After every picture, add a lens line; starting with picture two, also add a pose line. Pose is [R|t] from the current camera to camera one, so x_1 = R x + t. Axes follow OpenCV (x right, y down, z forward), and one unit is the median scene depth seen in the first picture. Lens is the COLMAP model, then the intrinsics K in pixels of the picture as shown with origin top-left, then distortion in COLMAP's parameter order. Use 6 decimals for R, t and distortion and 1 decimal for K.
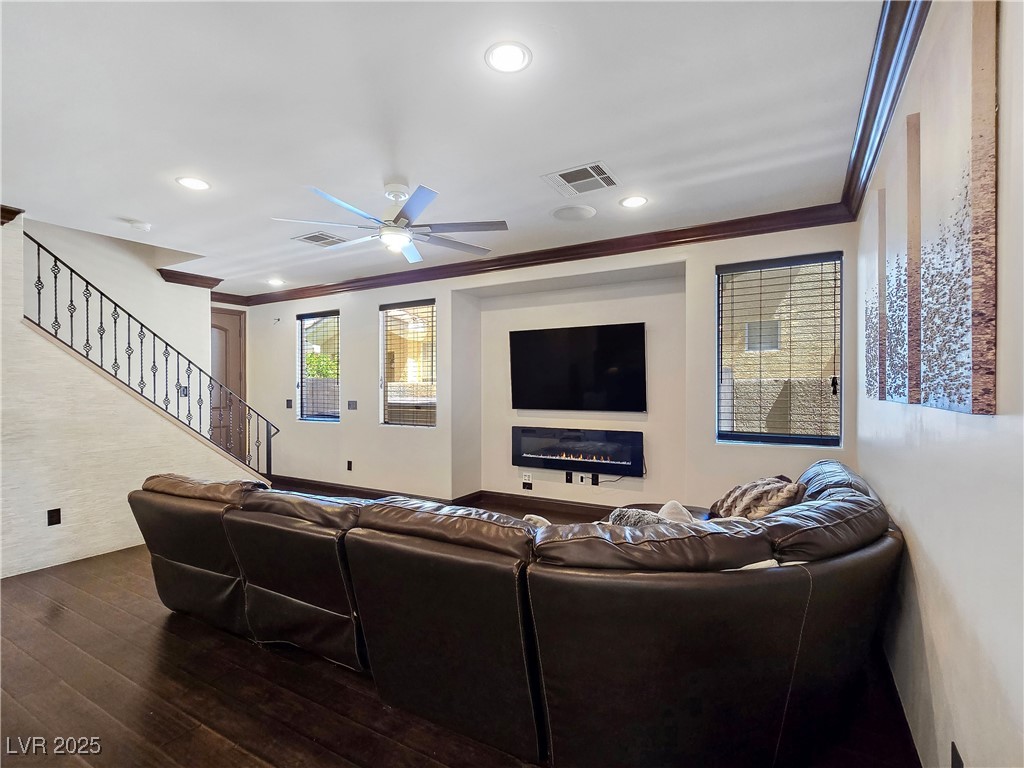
lens RADIAL K [[496.5, 0, 506.4], [0, 496.5, 388.0], [0, 0, 1]] dist [0.002862, 0.000136]
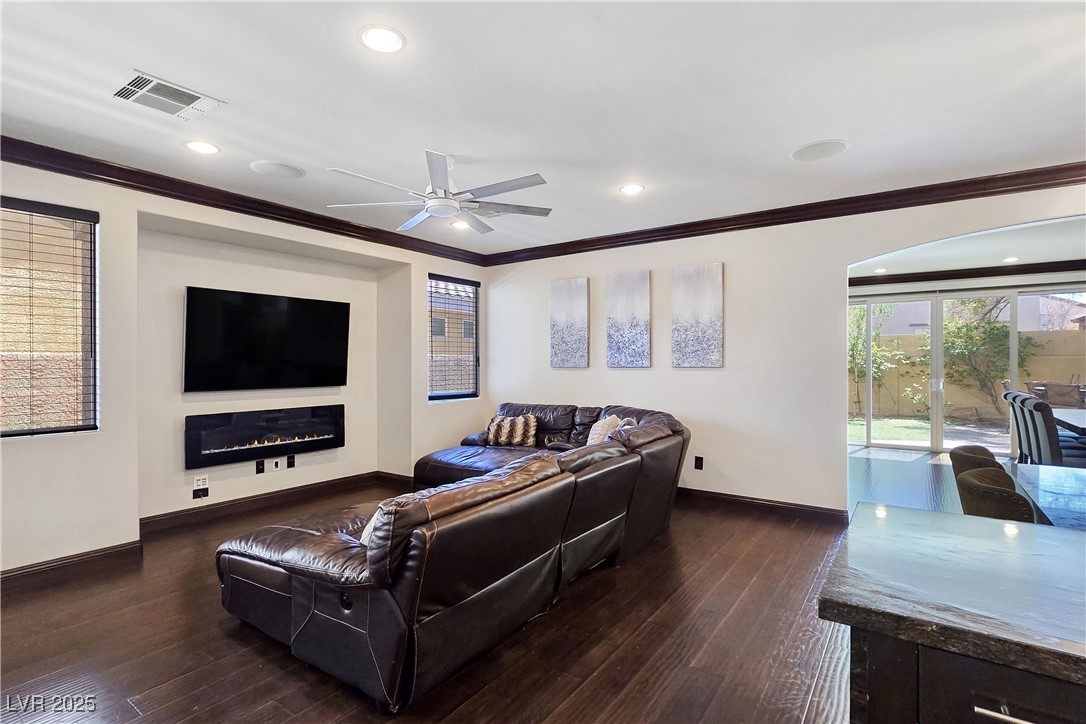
lens RADIAL K [[529.6, 0, 543.0], [0, 529.6, 362.0], [0, 0, 1]] dist [-0.002584, -0.000411]
pose [[0.075950, 0.003399, 0.997106, -0.818800], [0.005176, 0.999979, -0.003803, 0.003289], [-0.997098, 0.005450, 0.075931, 0.473009]]
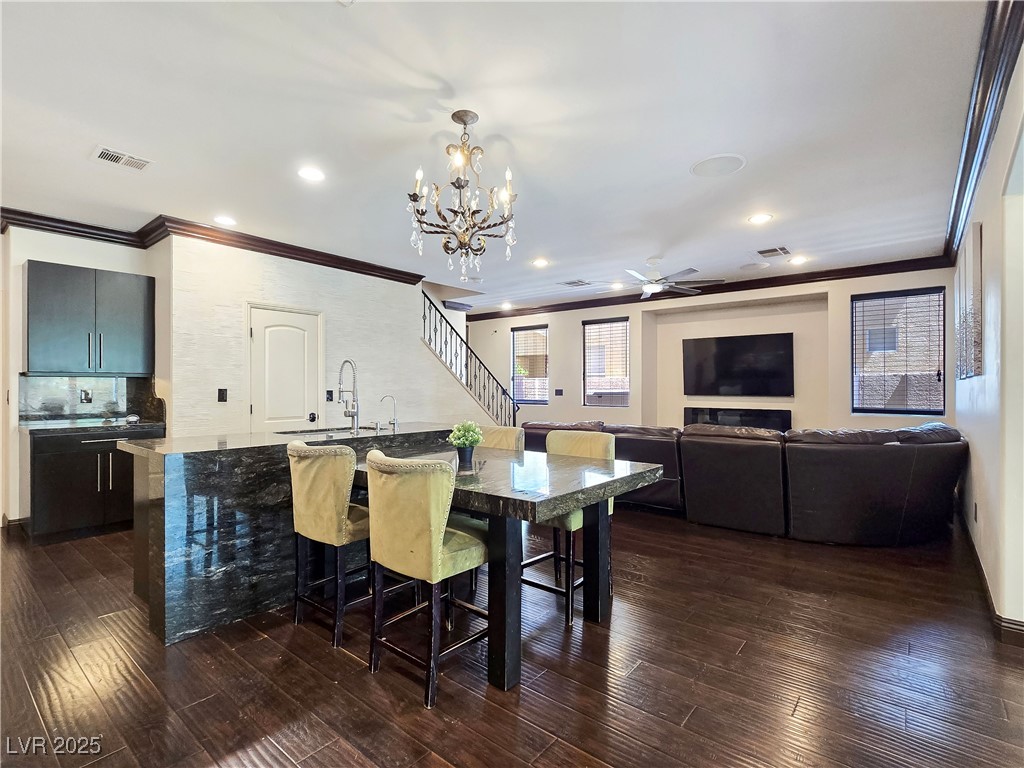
lens RADIAL K [[493.1, 0, 512.0], [0, 493.1, 384.0], [0, 0, 1]] dist [-0.001815, -0.000225]
pose [[0.987563, 0.004315, -0.157166, -0.282495], [-0.005978, 0.999931, -0.010112, 0.031935], [0.157111, 0.010925, 0.987520, -0.497869]]
